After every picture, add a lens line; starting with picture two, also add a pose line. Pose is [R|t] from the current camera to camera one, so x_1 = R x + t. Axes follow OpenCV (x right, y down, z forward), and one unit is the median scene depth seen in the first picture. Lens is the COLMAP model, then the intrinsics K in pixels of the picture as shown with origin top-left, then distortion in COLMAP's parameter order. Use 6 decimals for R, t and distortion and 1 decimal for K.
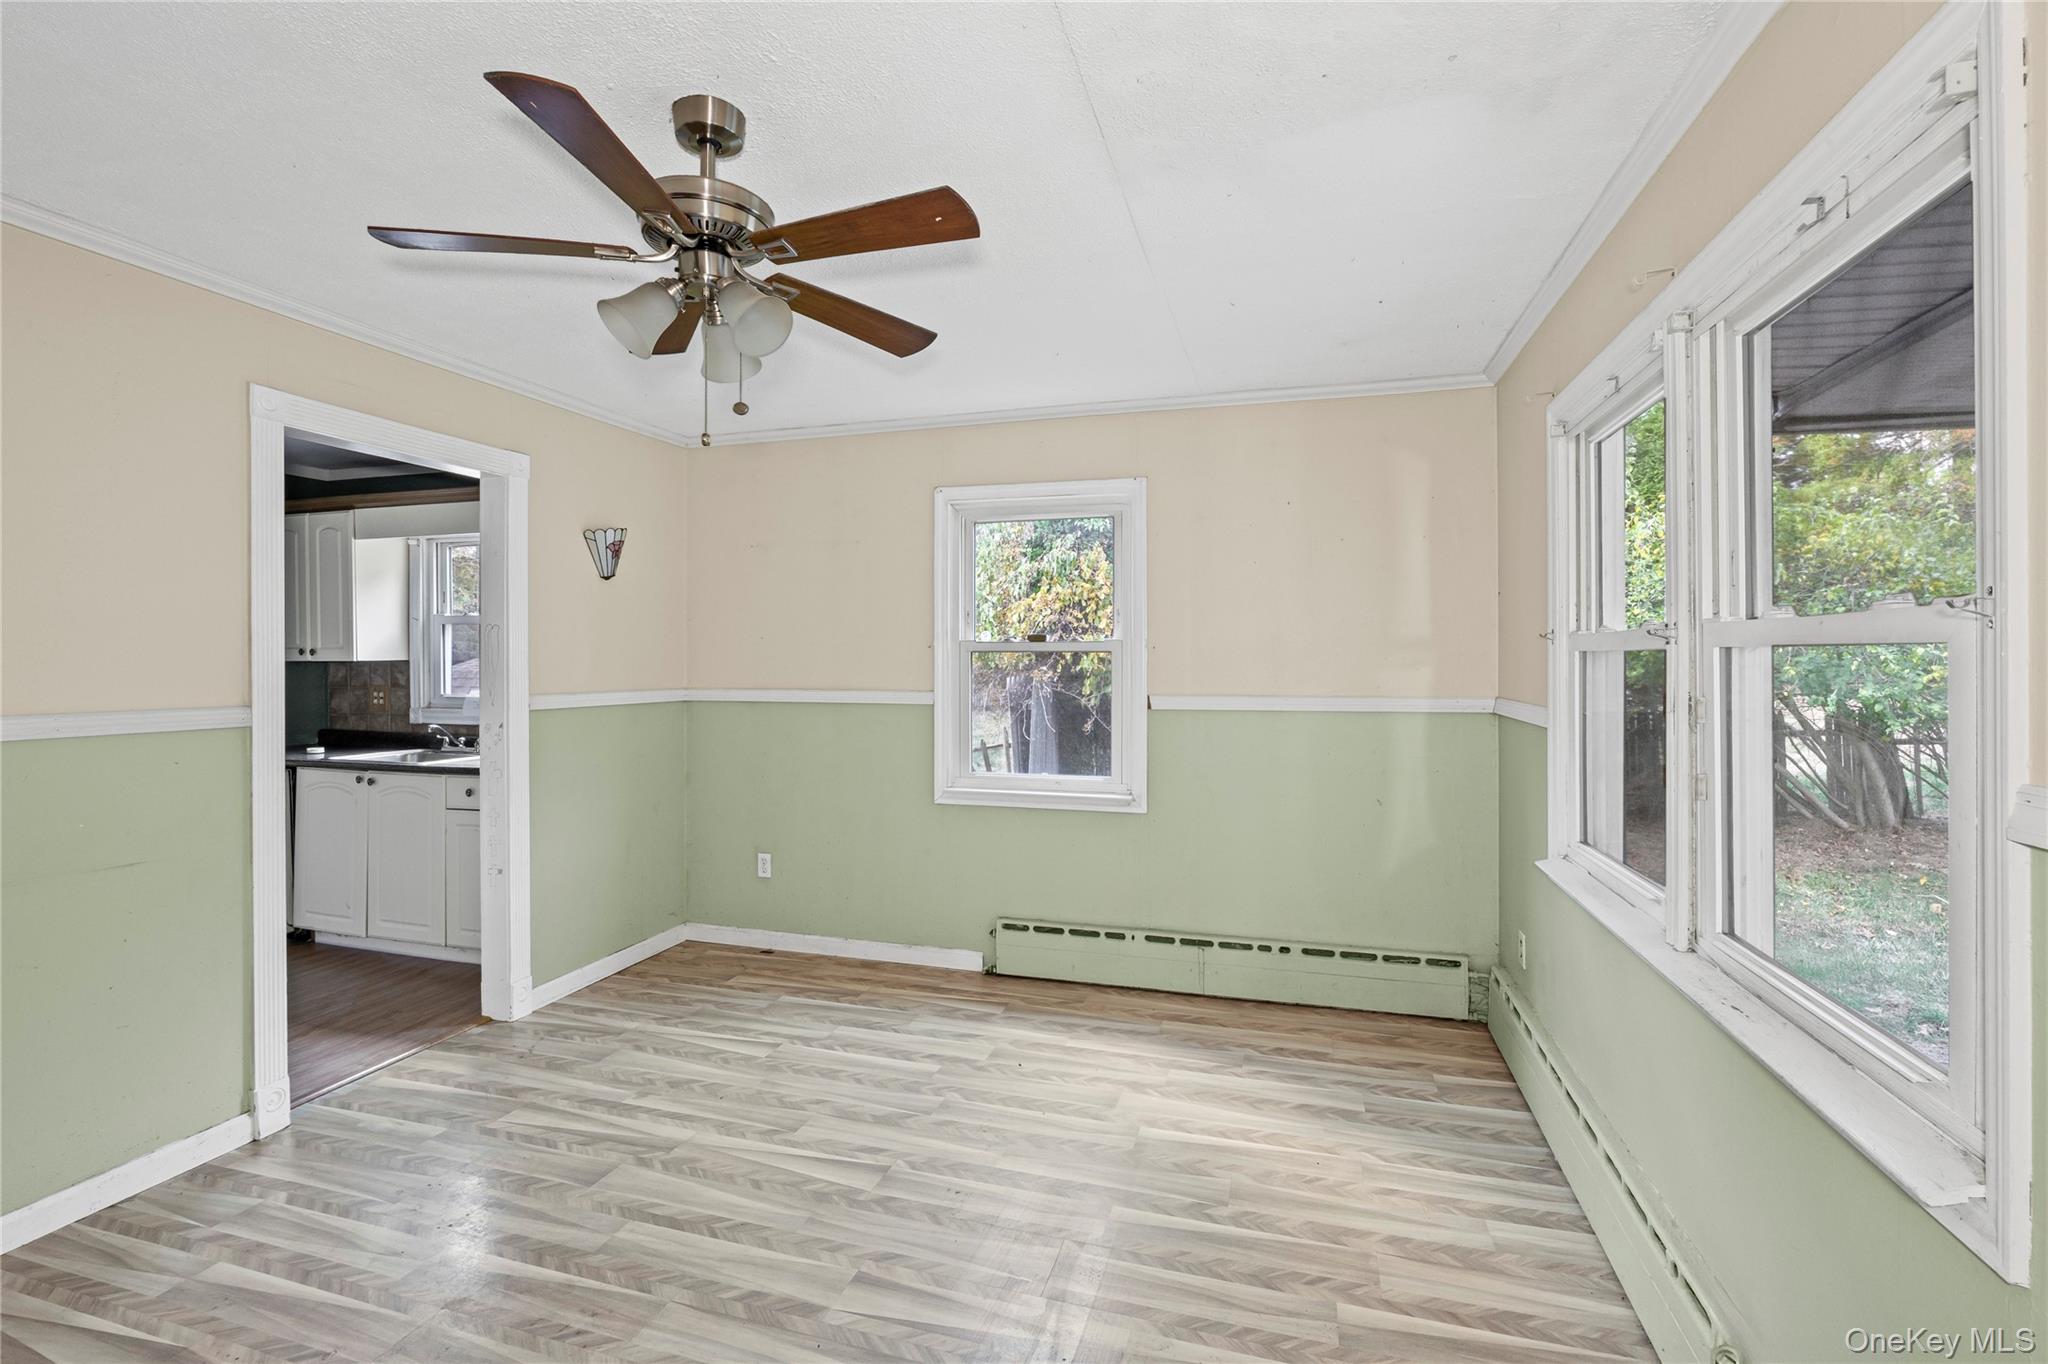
lens RADIAL K [[903.1, 0, 1025.9], [0, 903.1, 665.0], [0, 0, 1]] dist [-0.014035, 0.001174]
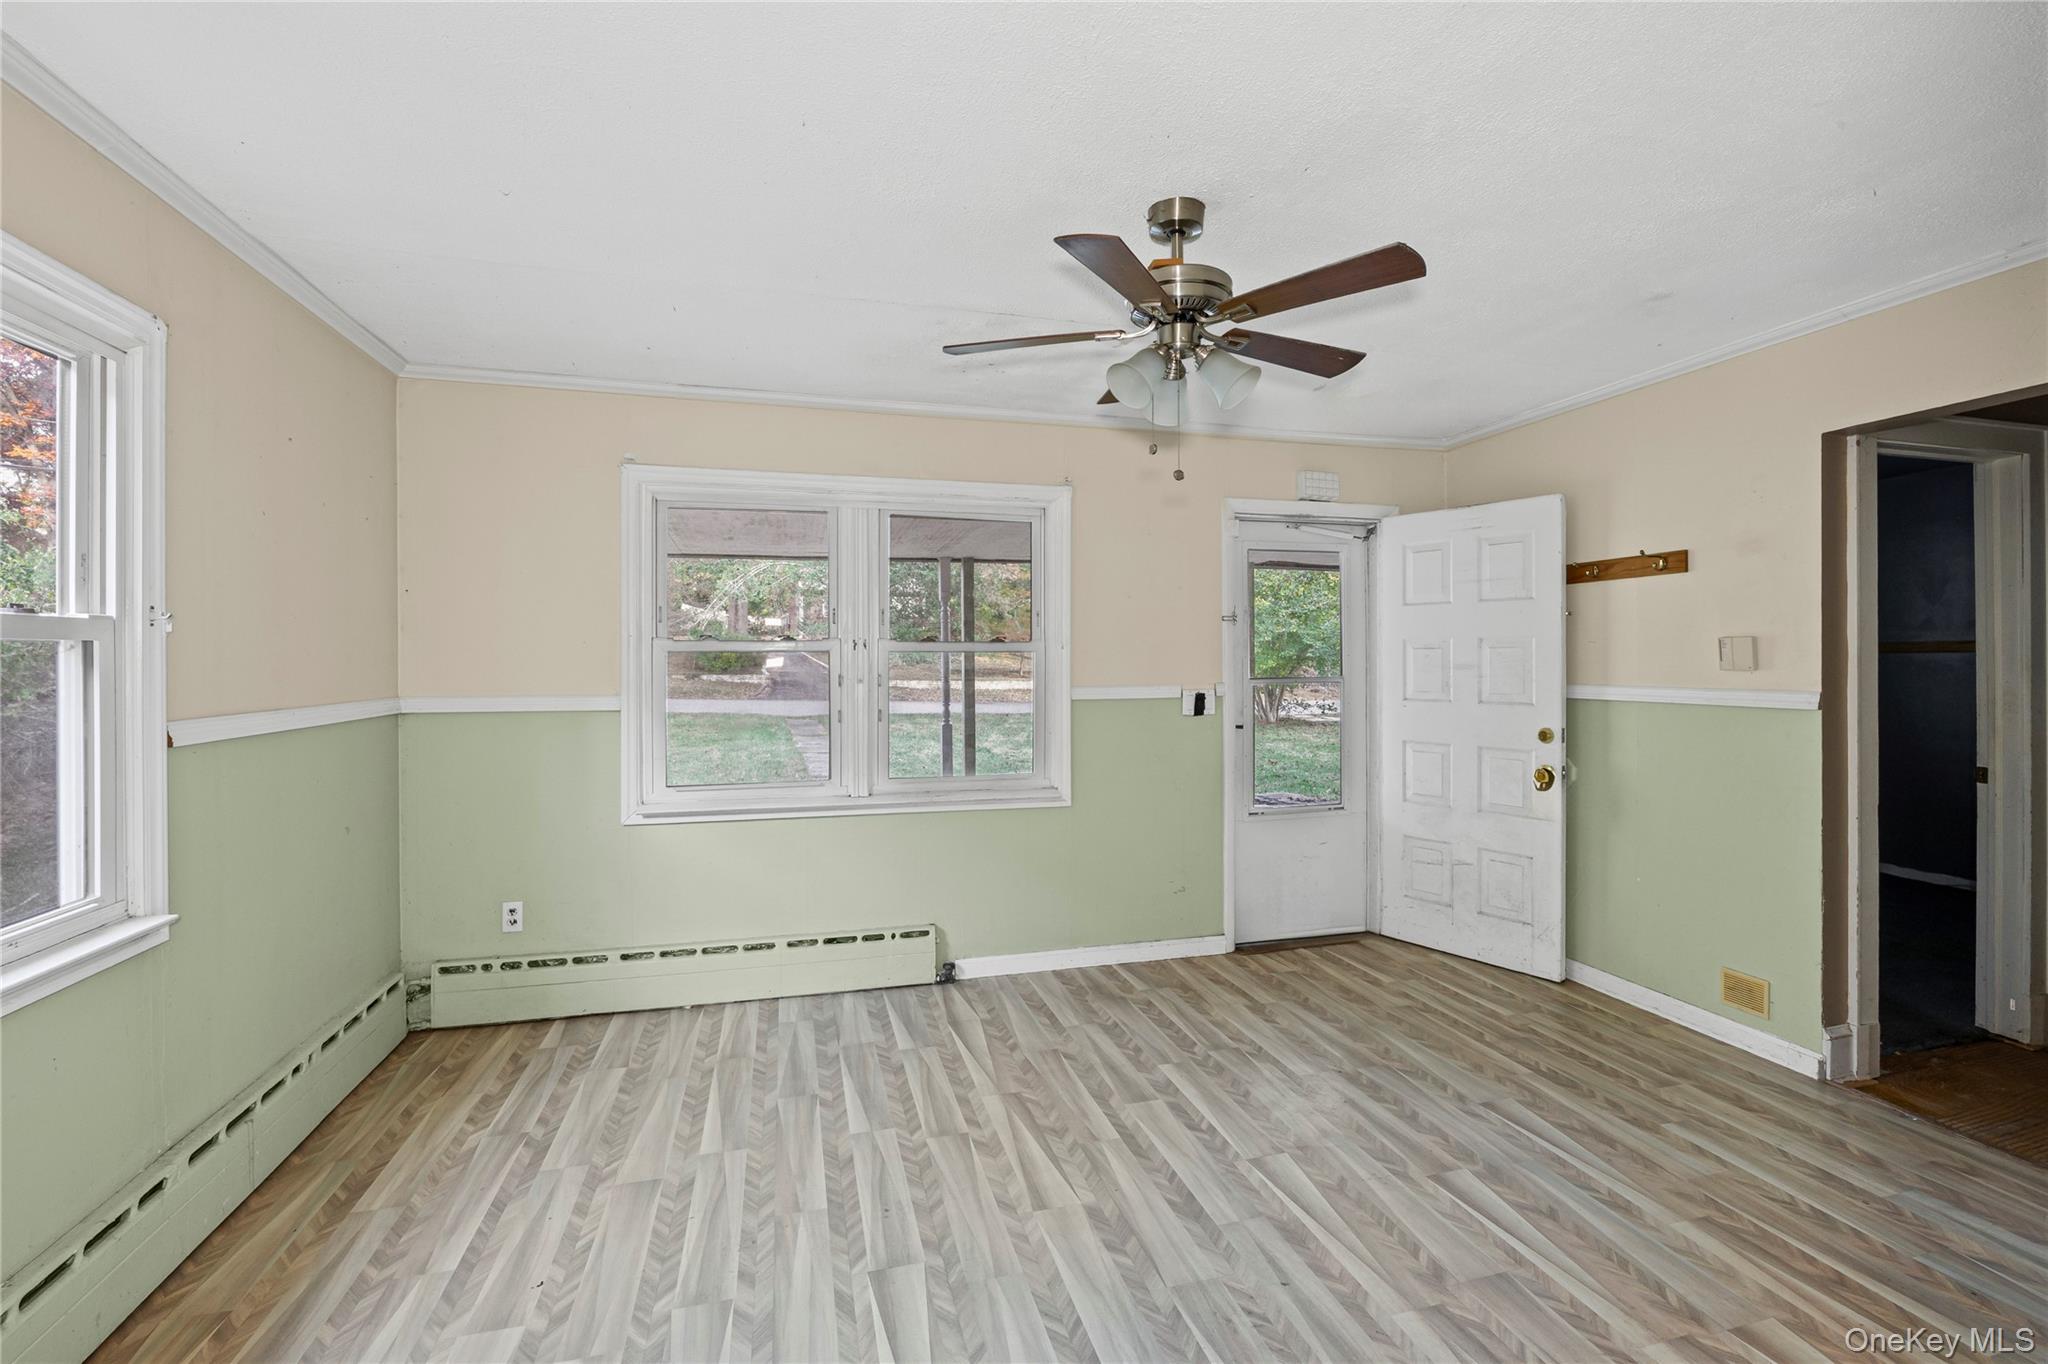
lens RADIAL K [[903.1, 0, 1027.7], [0, 903.1, 666.2], [0, 0, 1]] dist [-0.014035, 0.001174]
pose [[-0.523670, -0.005434, 0.851904, -0.821568], [0.007640, 0.999909, 0.011075, -0.003953], [-0.851887, 0.012308, -0.523581, 1.157766]]
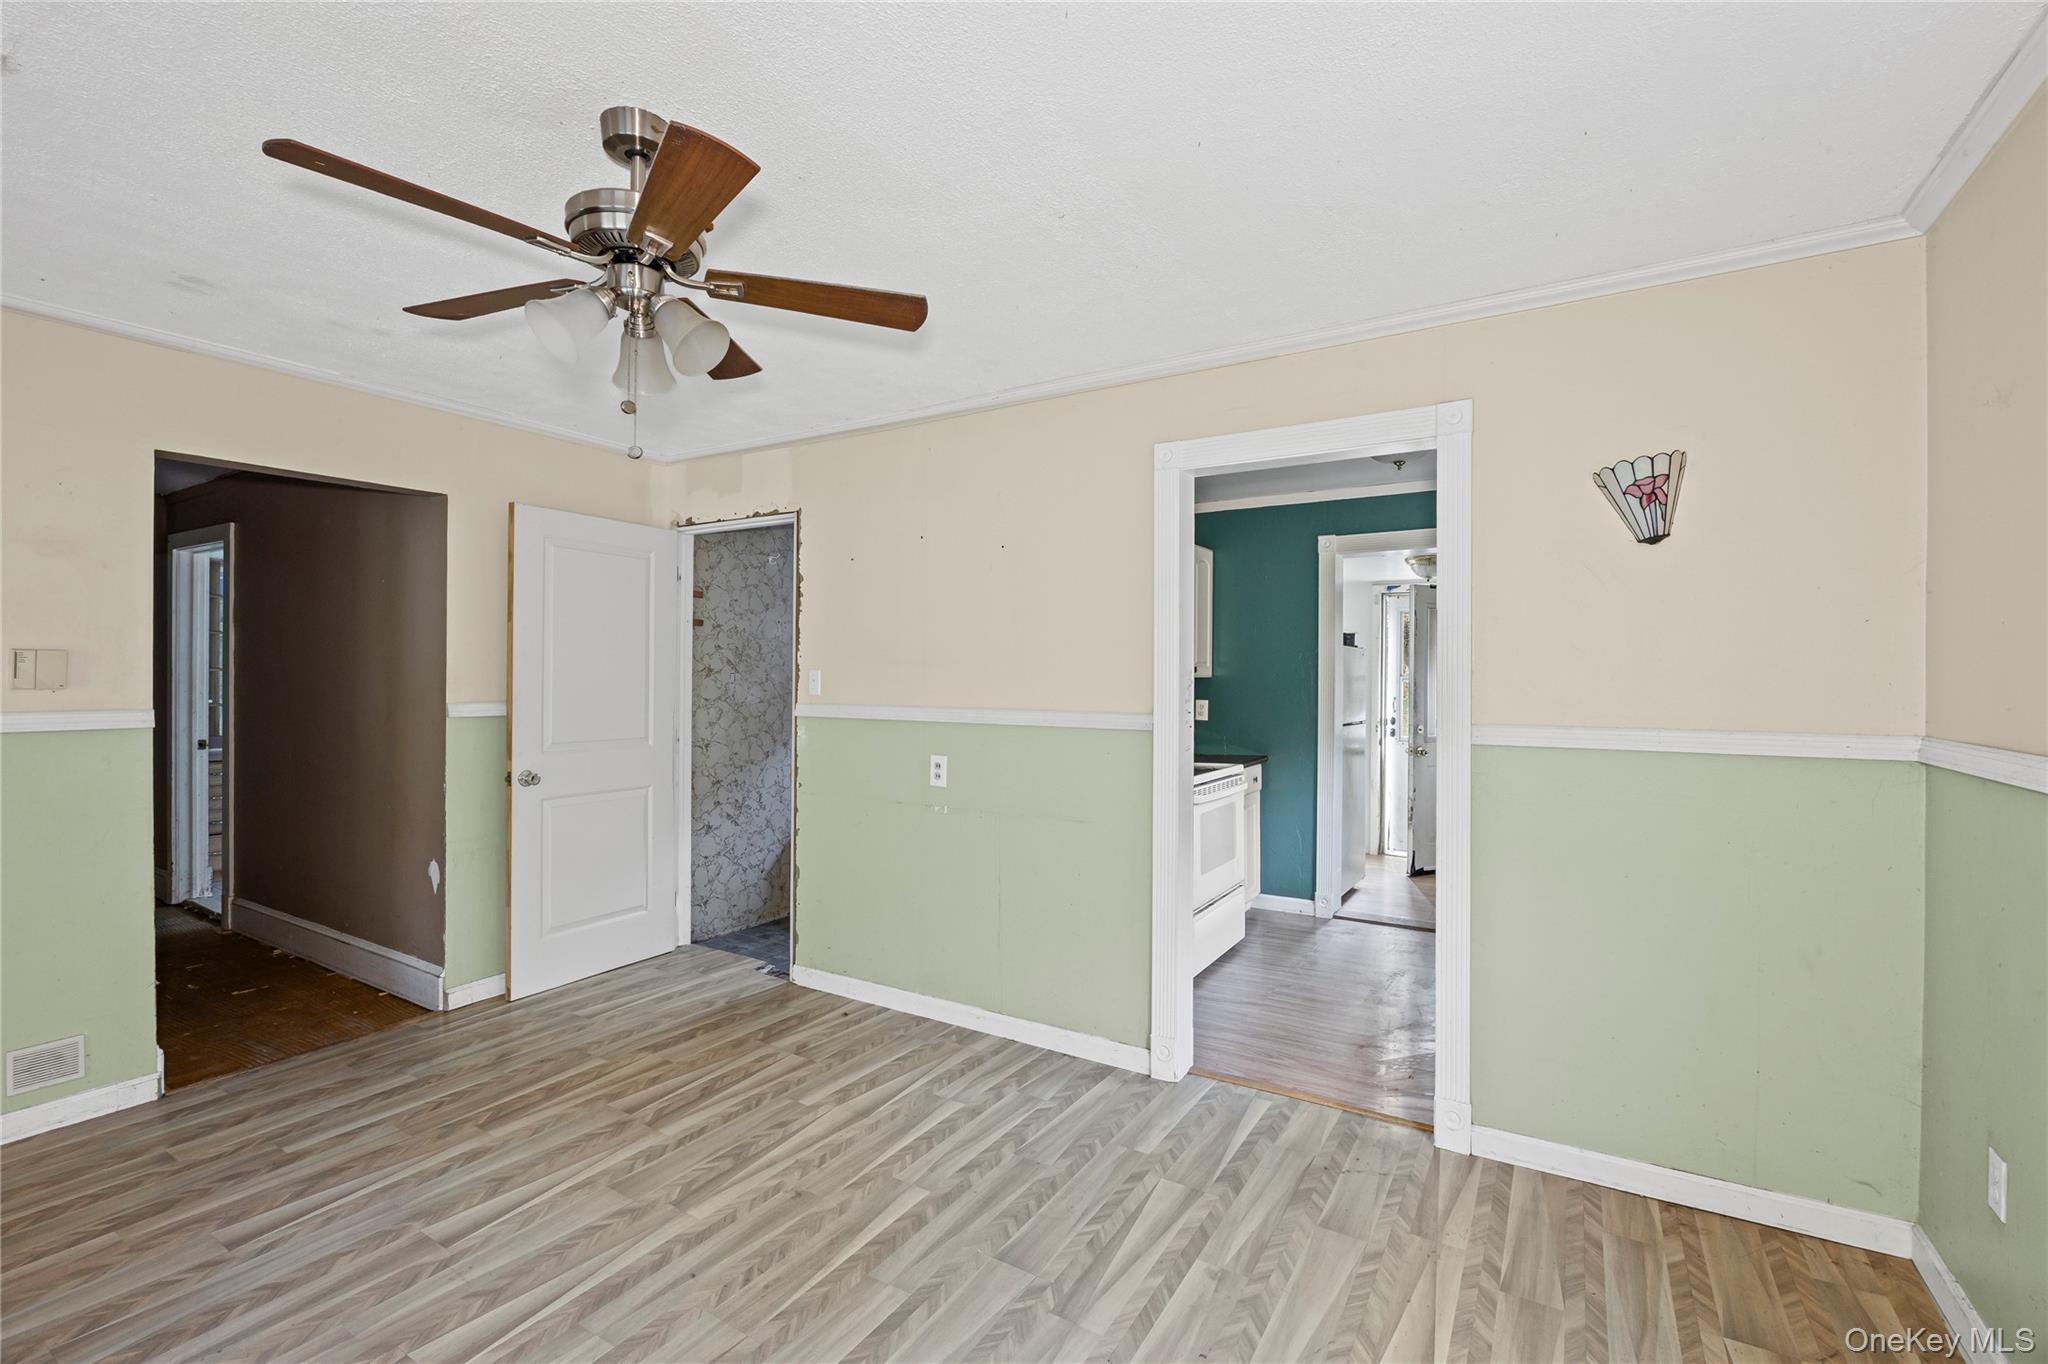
lens RADIAL K [[903.1, 0, 1030.8], [0, 903.1, 679.3], [0, 0, 1]] dist [-0.014035, 0.001174]
pose [[-0.252634, 0.003668, -0.967555, 0.321004], [-0.008631, 0.999944, 0.006044, -0.005244], [0.967523, 0.009878, -0.252589, 1.070872]]
